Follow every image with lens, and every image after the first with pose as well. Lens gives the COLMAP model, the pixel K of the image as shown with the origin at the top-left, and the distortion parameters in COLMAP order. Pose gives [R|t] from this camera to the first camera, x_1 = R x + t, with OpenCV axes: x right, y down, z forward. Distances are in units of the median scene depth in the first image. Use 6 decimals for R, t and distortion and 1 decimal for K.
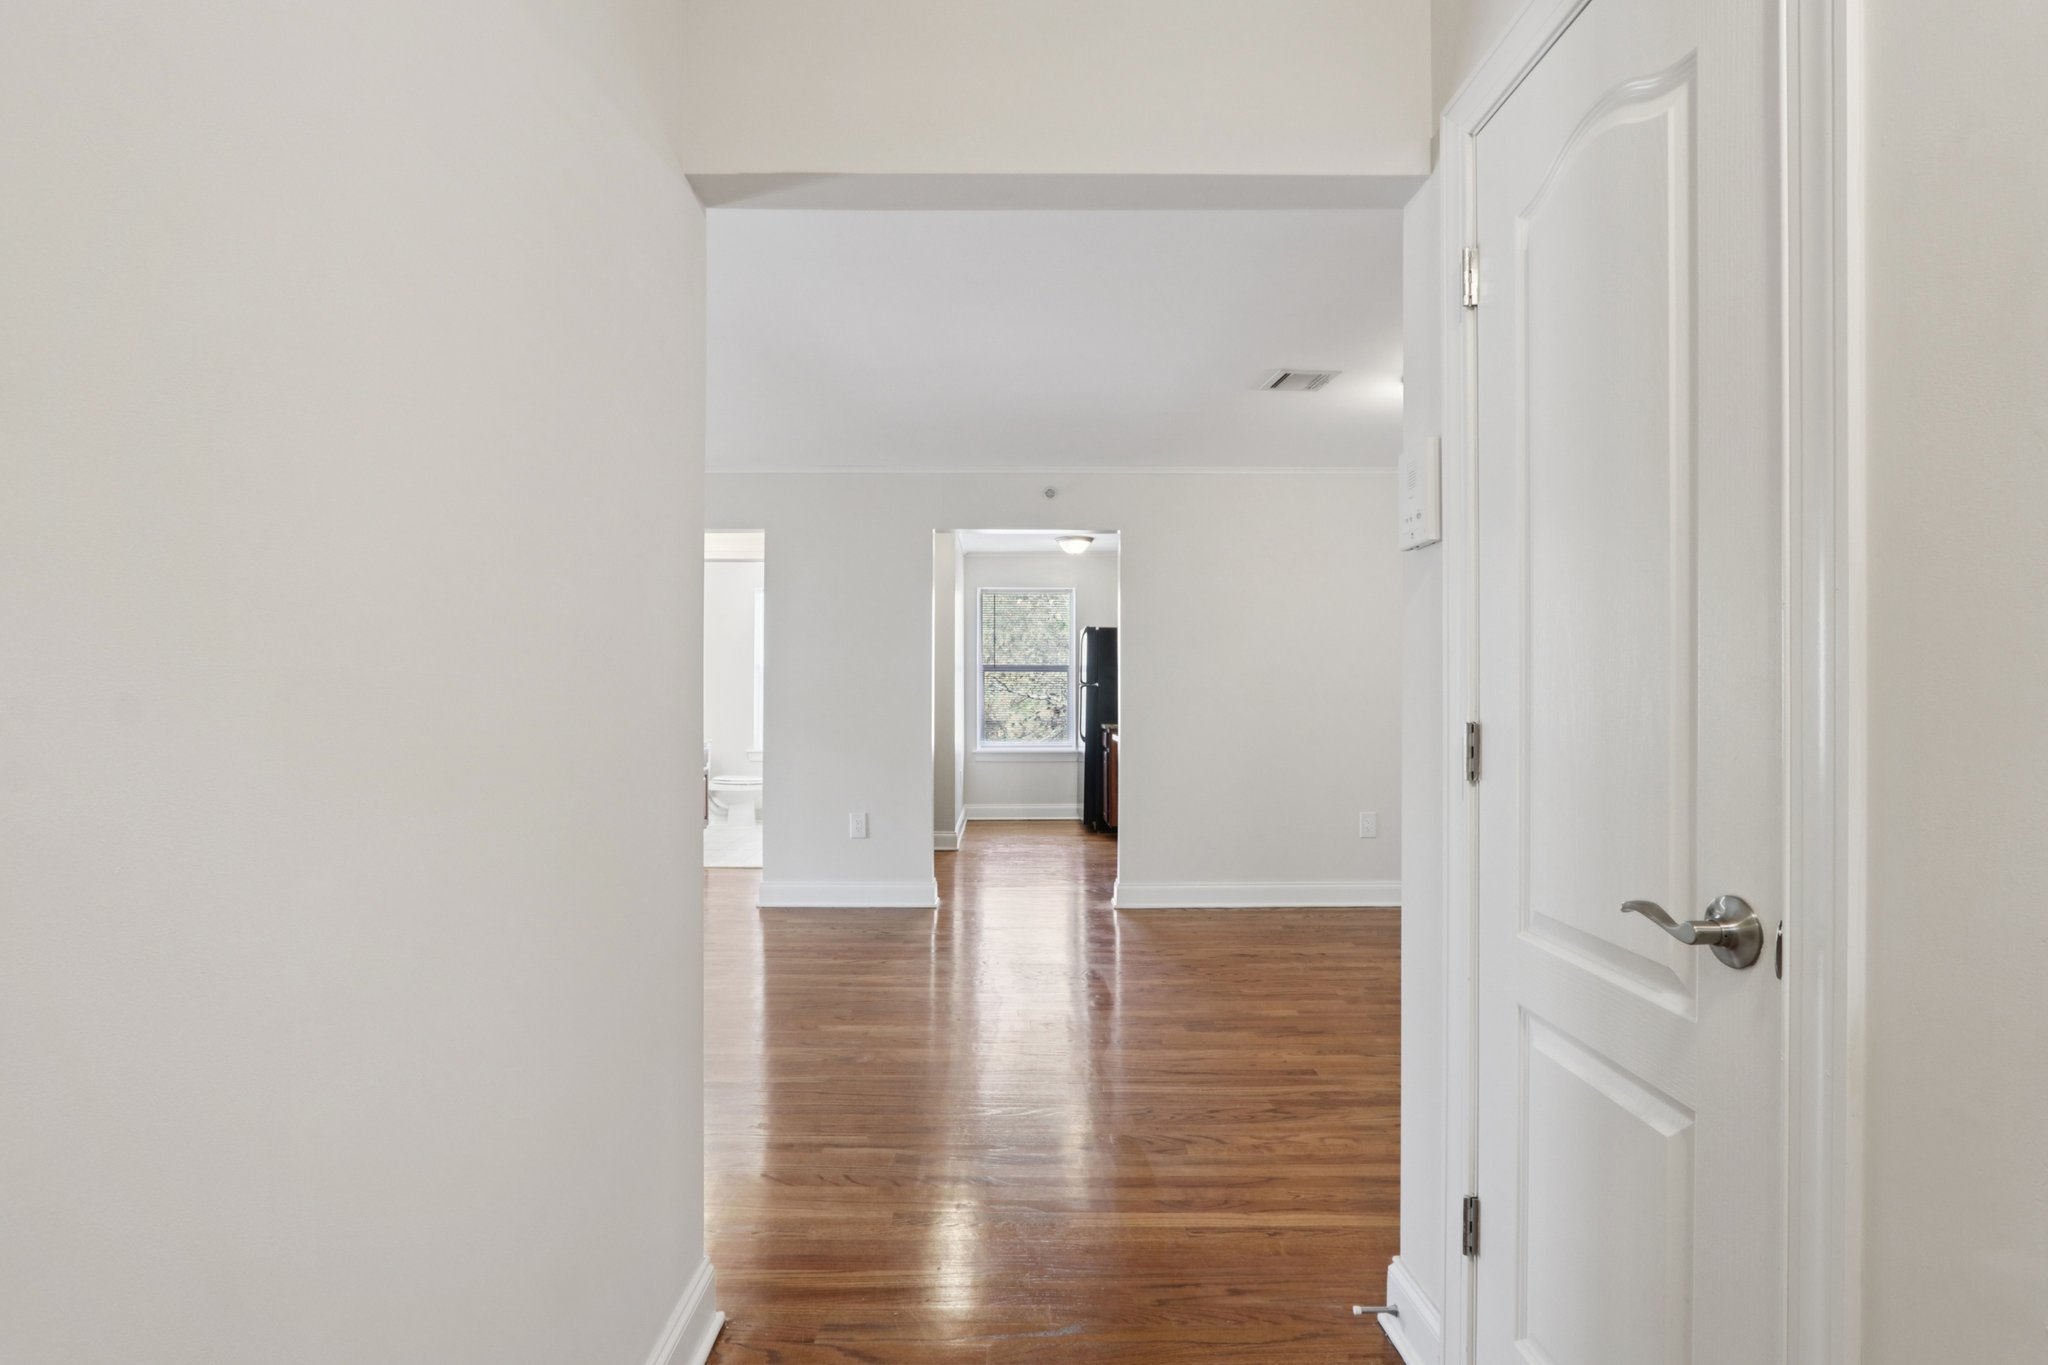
lens RADIAL K [[962.2, 0, 1018.0], [0, 962.2, 683.9], [0, 0, 1]] dist [-0.017630, 0.000230]
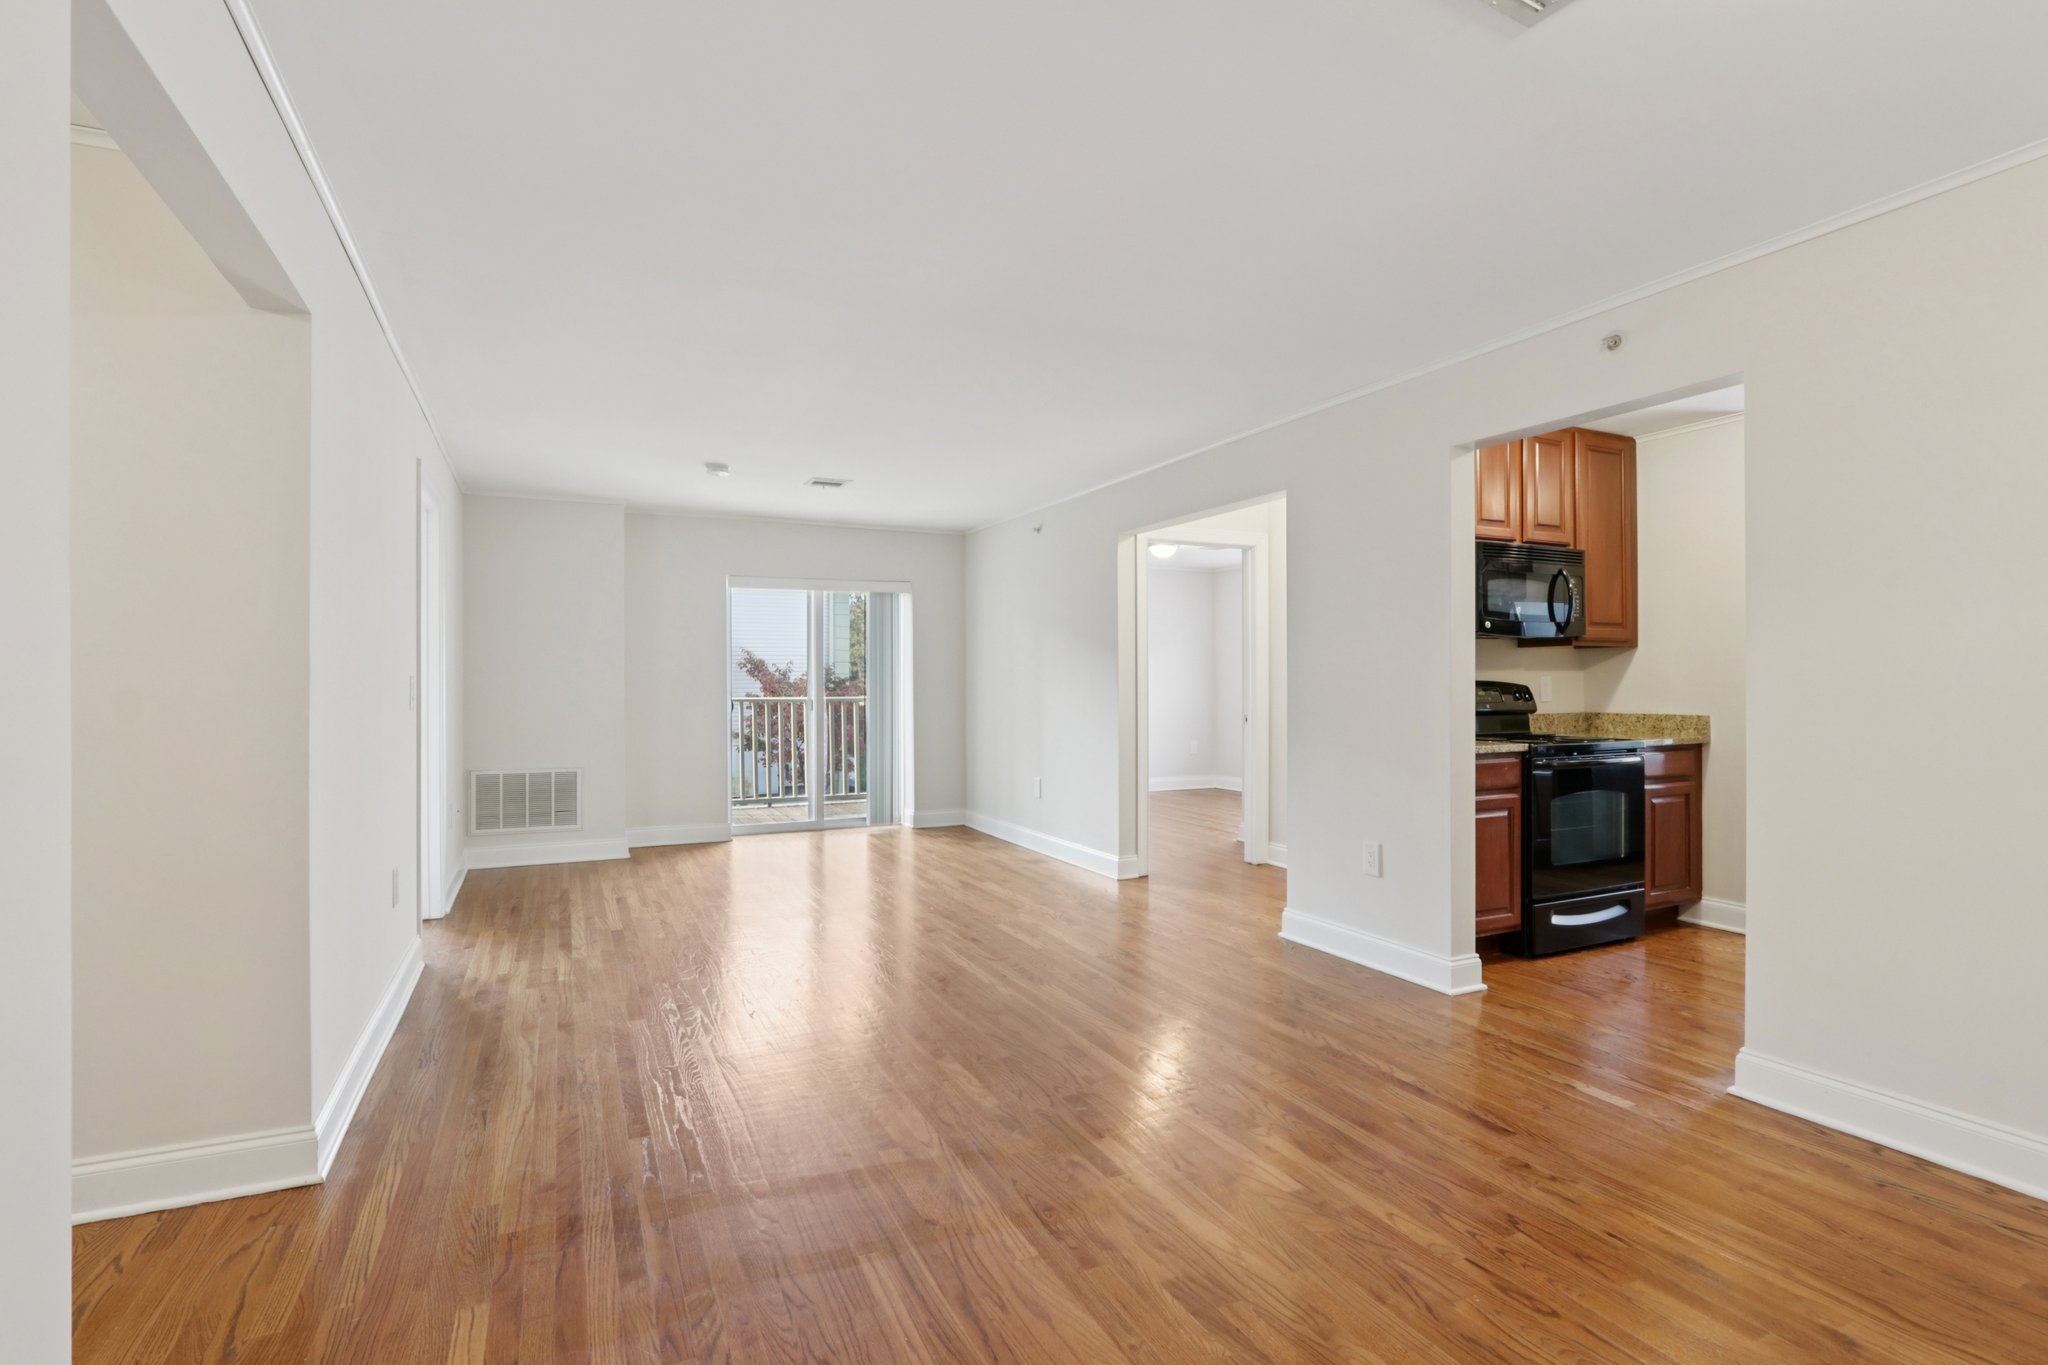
lens RADIAL K [[962.2, 0, 1018.0], [0, 962.2, 683.9], [0, 0, 1]] dist [-0.017630, 0.000230]
pose [[0.425862, -0.006270, -0.904766, 0.623845], [0.014611, 0.999893, -0.000052, 0.006514], [0.904670, -0.013198, 0.425908, 0.655169]]
